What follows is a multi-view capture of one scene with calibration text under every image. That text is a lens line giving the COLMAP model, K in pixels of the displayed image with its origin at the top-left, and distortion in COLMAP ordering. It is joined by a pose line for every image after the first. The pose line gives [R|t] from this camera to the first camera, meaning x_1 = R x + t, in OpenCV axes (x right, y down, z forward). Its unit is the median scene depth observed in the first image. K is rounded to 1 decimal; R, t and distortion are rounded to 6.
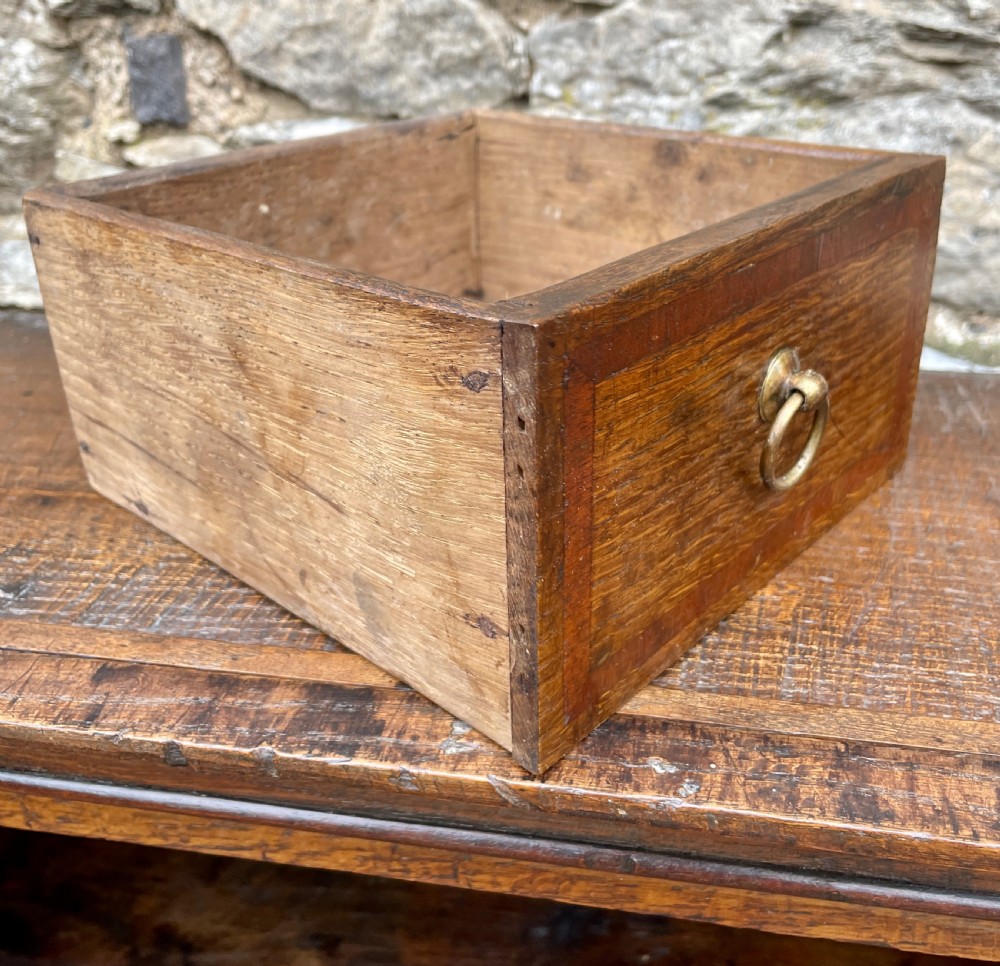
lens RADIAL K [[1051.4, 0, 510.8], [0, 1051.4, 423.6], [0, 0, 1]] dist [0.016768, 0.000000]
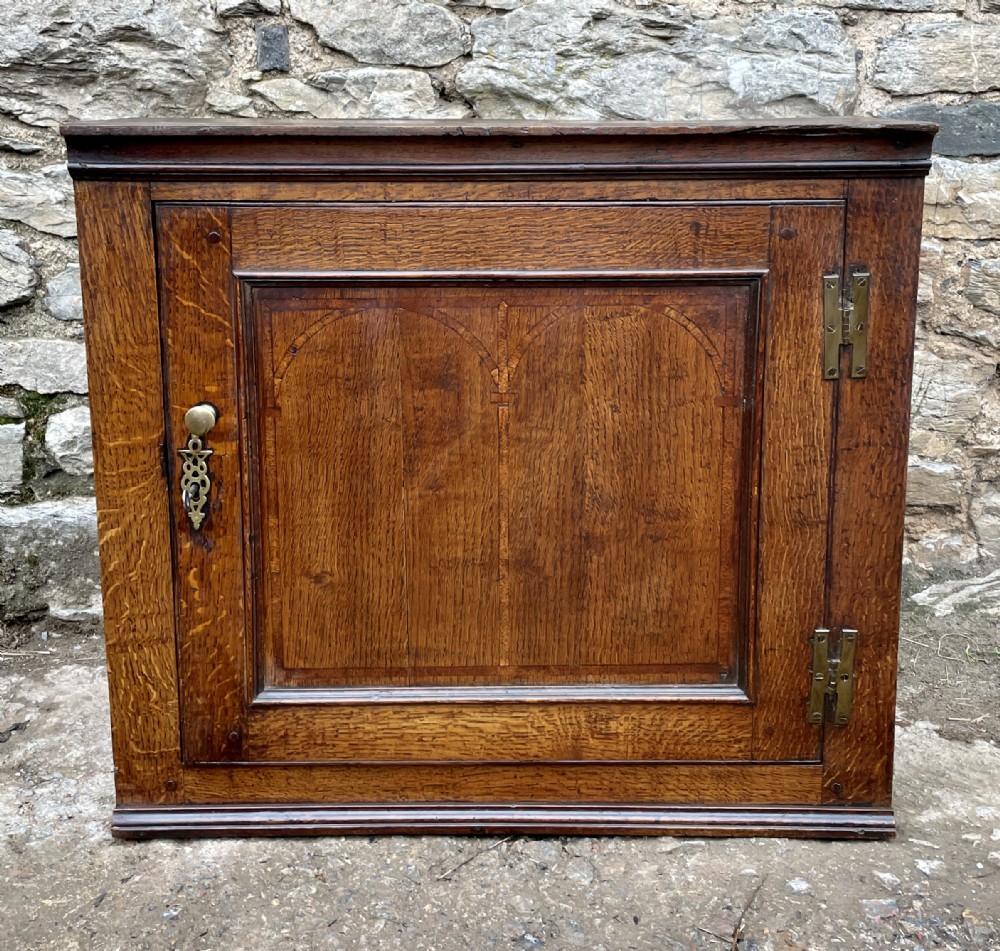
lens RADIAL K [[1236.1, 0, 501.2], [0, 1236.1, 340.1], [0, 0, 1]] dist [0.055275, 0.000000]
pose [[0.980437, -0.027554, 0.194893, -0.420123], [0.075425, 0.967166, -0.242696, 0.833728], [-0.181807, 0.252648, 0.950324, -1.180503]]
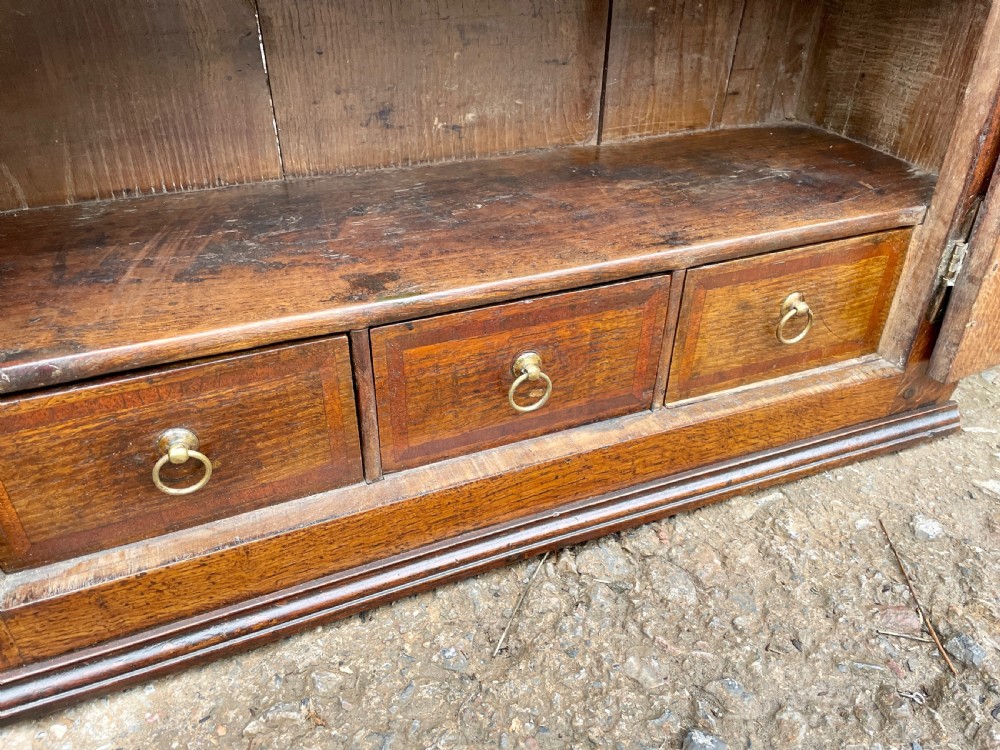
lens RADIAL K [[762.6, 0, 493.6], [0, 762.6, 371.1], [0, 0, 1]] dist [0.077520, -0.106254]
pose [[0.829381, -0.290139, 0.477438, -0.451920], [0.220927, 0.955245, 0.196719, 0.734925], [-0.513146, -0.057676, 0.856362, 0.196019]]
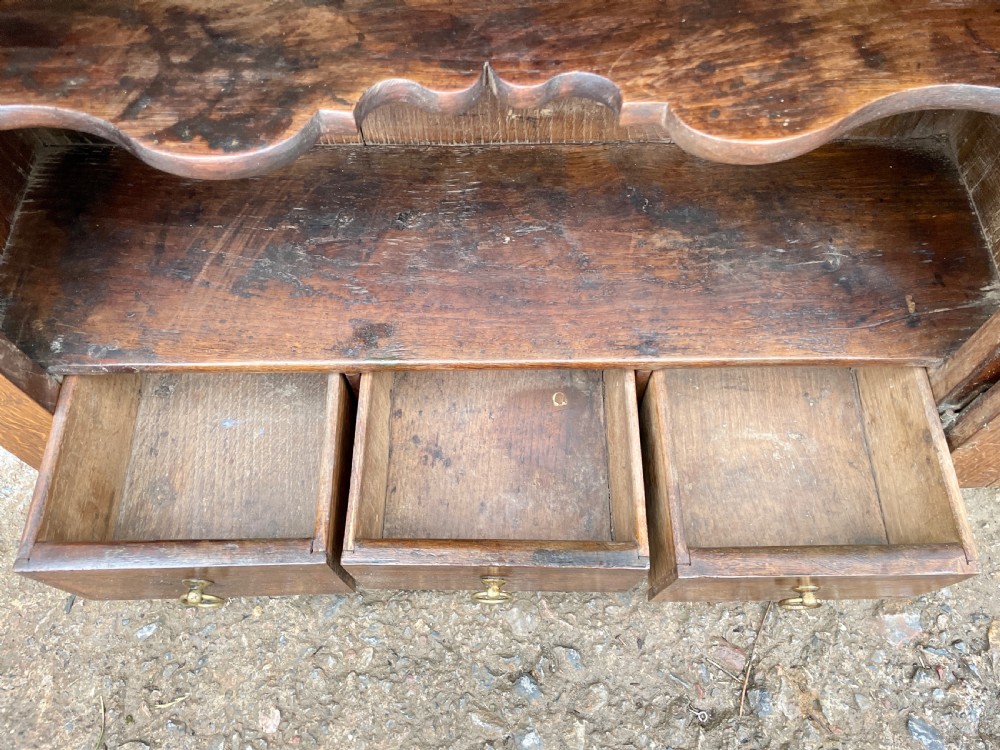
lens RADIAL K [[762.6, 0, 505.7], [0, 762.6, 363.0], [0, 0, 1]] dist [0.077520, -0.106254]
pose [[0.979876, -0.172321, 0.100742, -0.122893], [0.080032, 0.801523, 0.592584, 0.286314], [-0.182862, -0.572596, 0.799184, 0.110100]]
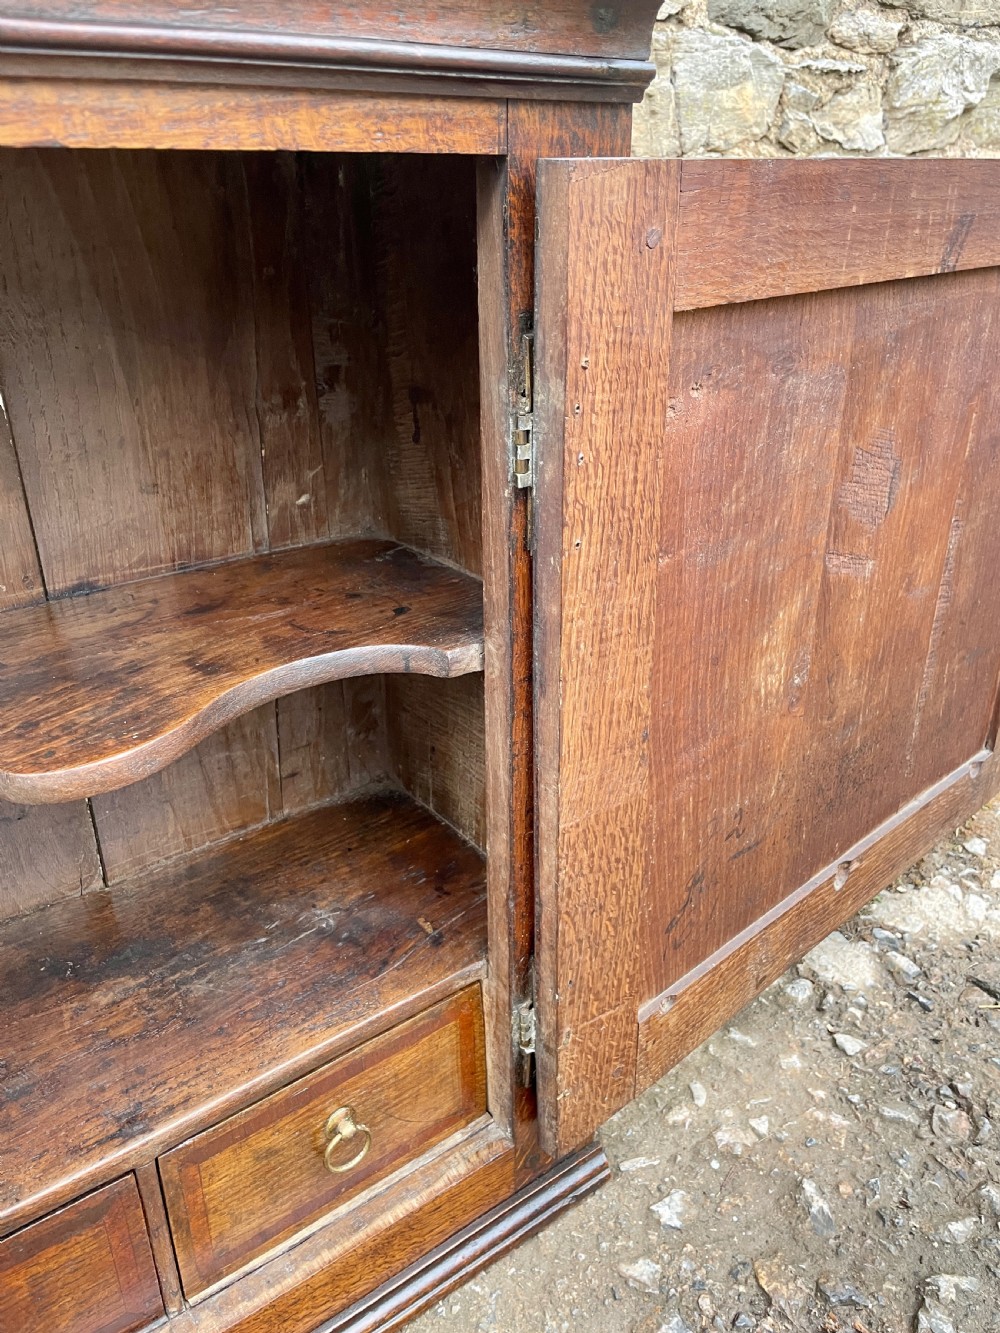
lens RADIAL K [[1016.5, 0, 504.3], [0, 1016.5, 658.3], [0, 0, 1]] dist [0.077520, -0.106254]
pose [[0.656954, -0.313598, 0.685615, -0.118325], [0.319076, 0.939579, 0.124023, 0.453371], [-0.683083, 0.137286, 0.717322, -0.033542]]
